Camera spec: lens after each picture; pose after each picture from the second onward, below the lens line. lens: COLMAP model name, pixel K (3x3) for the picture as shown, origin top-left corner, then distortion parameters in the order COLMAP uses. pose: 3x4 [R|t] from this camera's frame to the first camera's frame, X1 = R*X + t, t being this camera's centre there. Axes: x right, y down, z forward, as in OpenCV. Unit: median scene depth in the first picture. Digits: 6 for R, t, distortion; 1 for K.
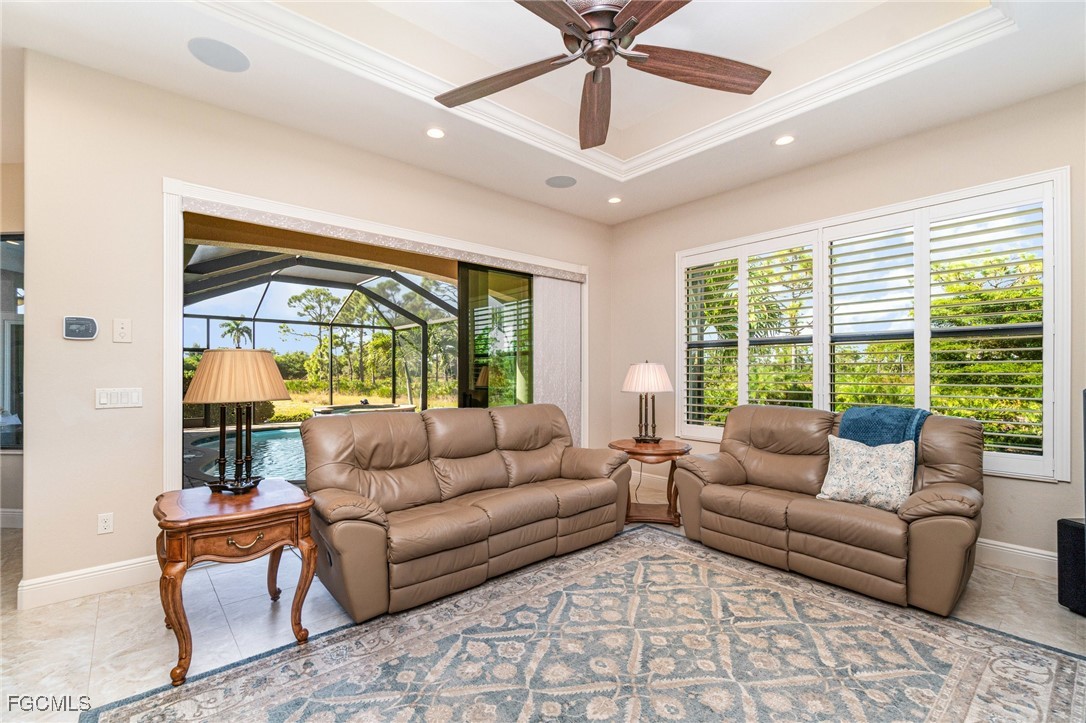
lens RADIAL K [[476.4, 0, 541.0], [0, 476.4, 362.8], [0, 0, 1]] dist [-0.001481, 0.000072]
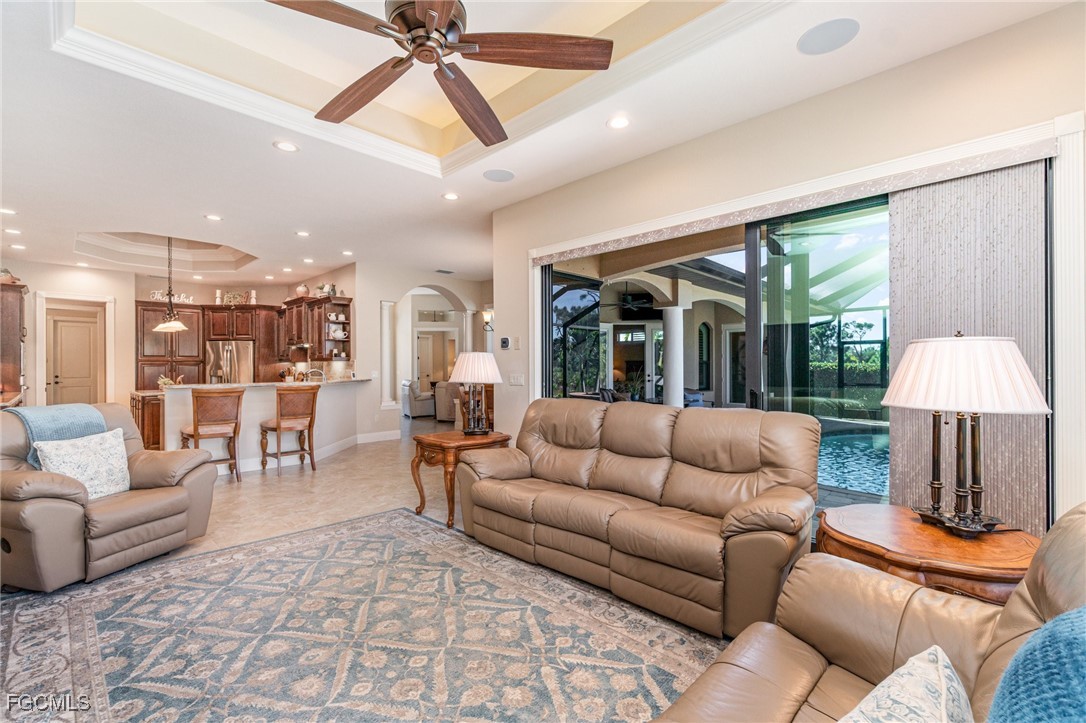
lens RADIAL K [[476.4, 0, 541.0], [0, 476.4, 362.8], [0, 0, 1]] dist [-0.001481, 0.000072]
pose [[0.077550, -0.011840, -0.996918, 1.122706], [0.025502, 0.999626, -0.009888, 0.031569], [0.996662, -0.024657, 0.077823, 1.127664]]
